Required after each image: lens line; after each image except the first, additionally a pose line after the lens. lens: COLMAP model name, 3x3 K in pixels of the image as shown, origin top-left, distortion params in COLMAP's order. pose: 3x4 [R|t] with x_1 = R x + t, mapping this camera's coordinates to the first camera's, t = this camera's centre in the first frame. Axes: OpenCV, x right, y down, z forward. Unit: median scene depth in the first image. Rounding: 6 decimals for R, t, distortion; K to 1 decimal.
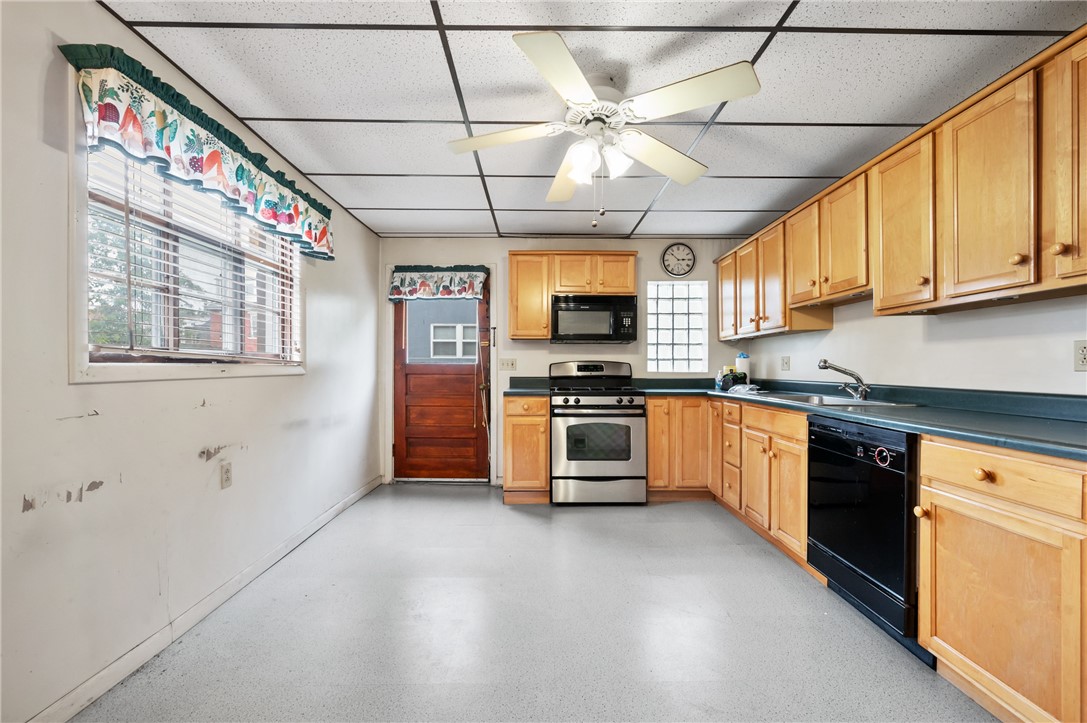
lens RADIAL K [[436.9, 0, 541.8], [0, 436.9, 371.8], [0, 0, 1]] dist [0.002602, -0.000248]
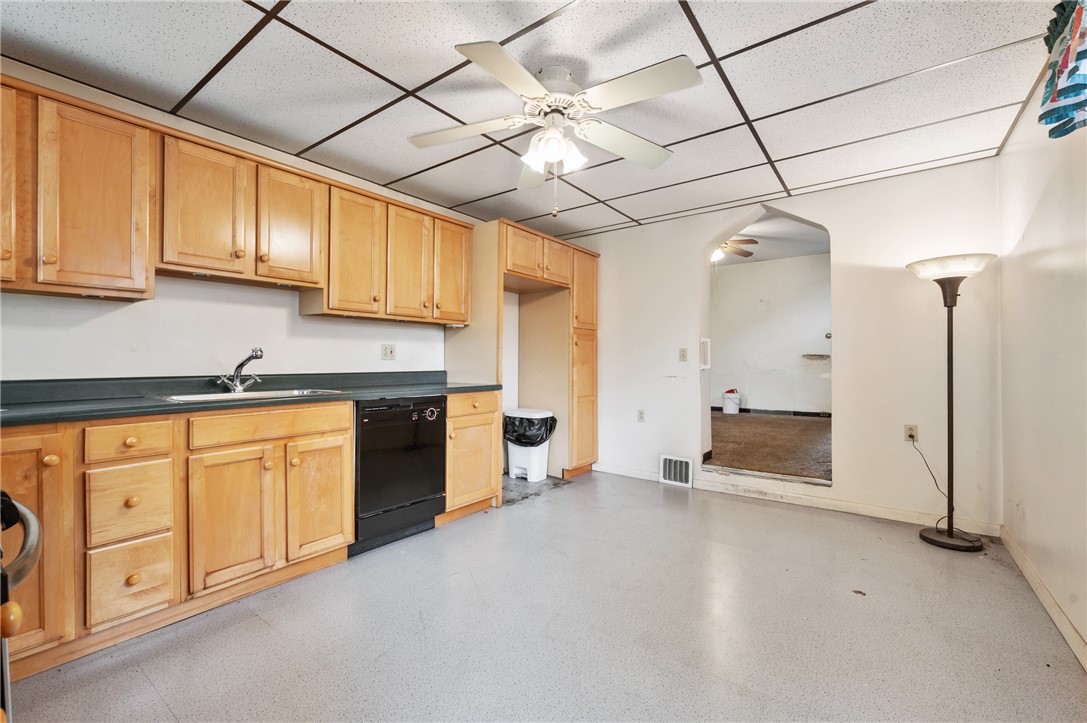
lens RADIAL K [[460.8, 0, 546.9], [0, 460.8, 359.3], [0, 0, 1]] dist [0.002001, 0.000451]
pose [[-0.802488, 0.001836, 0.596665, -0.269001], [0.006655, 0.999961, 0.005873, -0.005106], [-0.596631, 0.008683, -0.802469, 1.013047]]
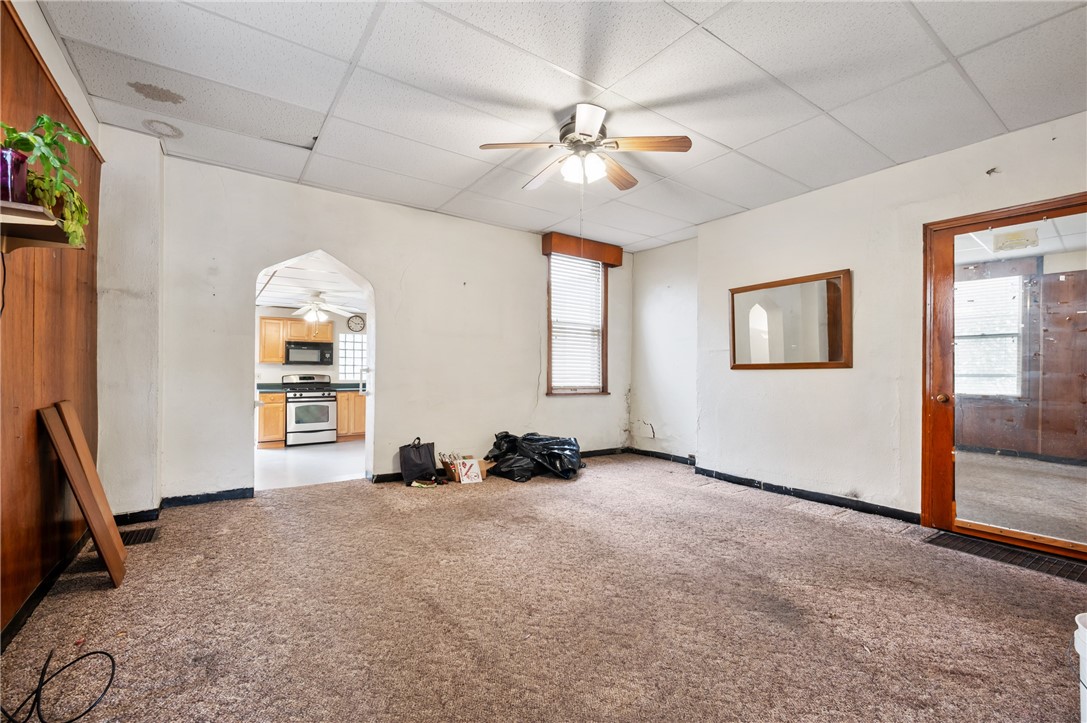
lens RADIAL K [[460.8, 0, 539.5], [0, 460.8, 365.0], [0, 0, 1]] dist [0.002001, 0.000451]
pose [[0.819468, 0.010510, 0.573028, -0.244379], [0.001308, 0.999795, -0.020207, -0.028350], [-0.573123, 0.017309, 0.819286, -1.428108]]
